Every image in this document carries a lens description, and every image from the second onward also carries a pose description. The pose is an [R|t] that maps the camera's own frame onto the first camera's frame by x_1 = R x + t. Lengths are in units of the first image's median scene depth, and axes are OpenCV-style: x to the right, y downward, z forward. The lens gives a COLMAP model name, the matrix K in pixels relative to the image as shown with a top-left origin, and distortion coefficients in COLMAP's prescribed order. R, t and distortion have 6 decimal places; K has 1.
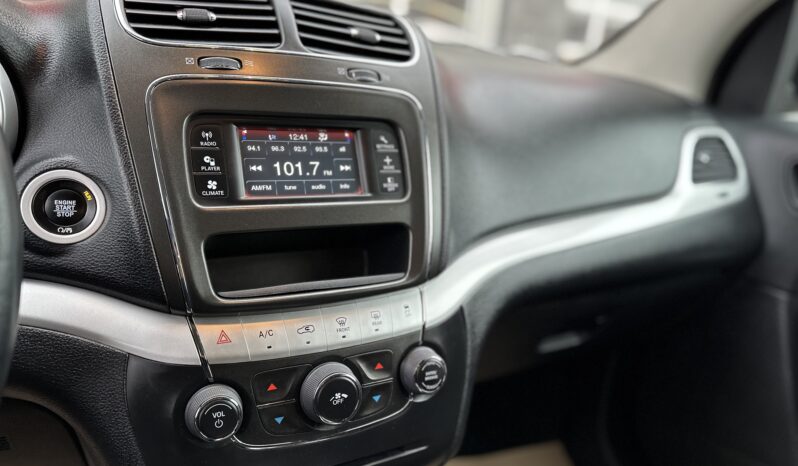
lens RADIAL K [[567.3, 0, 399.0], [0, 567.3, 233.0], [0, 0, 1]] dist [0.033039, -0.008053]
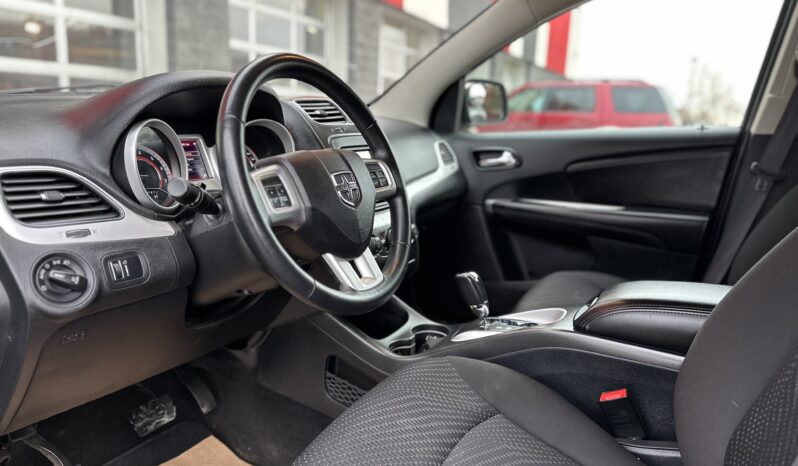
lens RADIAL K [[567.3, 0, 399.0], [0, 567.3, 233.0], [0, 0, 1]] dist [0.033039, -0.008053]
pose [[0.819522, -0.177303, 0.544929, -0.924729], [0.204000, 0.978901, 0.011707, 0.123315], [-0.535508, 0.101571, 0.838400, -0.795382]]
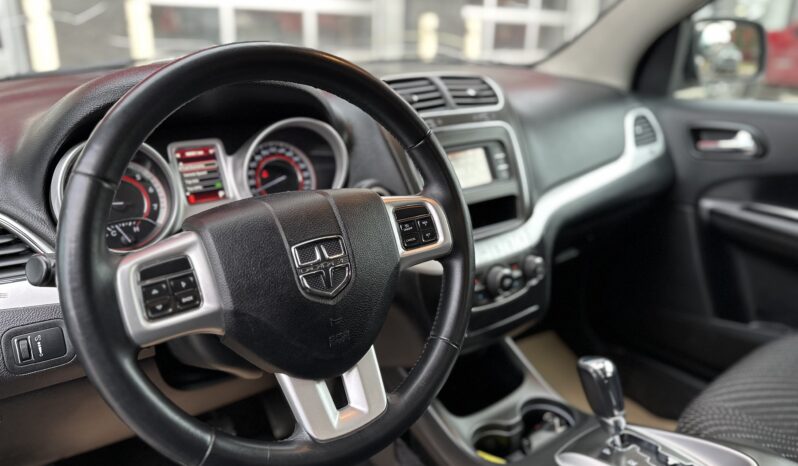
lens RADIAL K [[567.3, 0, 399.0], [0, 567.3, 233.0], [0, 0, 1]] dist [0.033039, -0.008053]
pose [[0.979768, -0.136316, 0.146532, -0.414098], [0.127909, 0.989628, 0.065386, -0.036332], [-0.153925, -0.045320, 0.987043, -0.511606]]
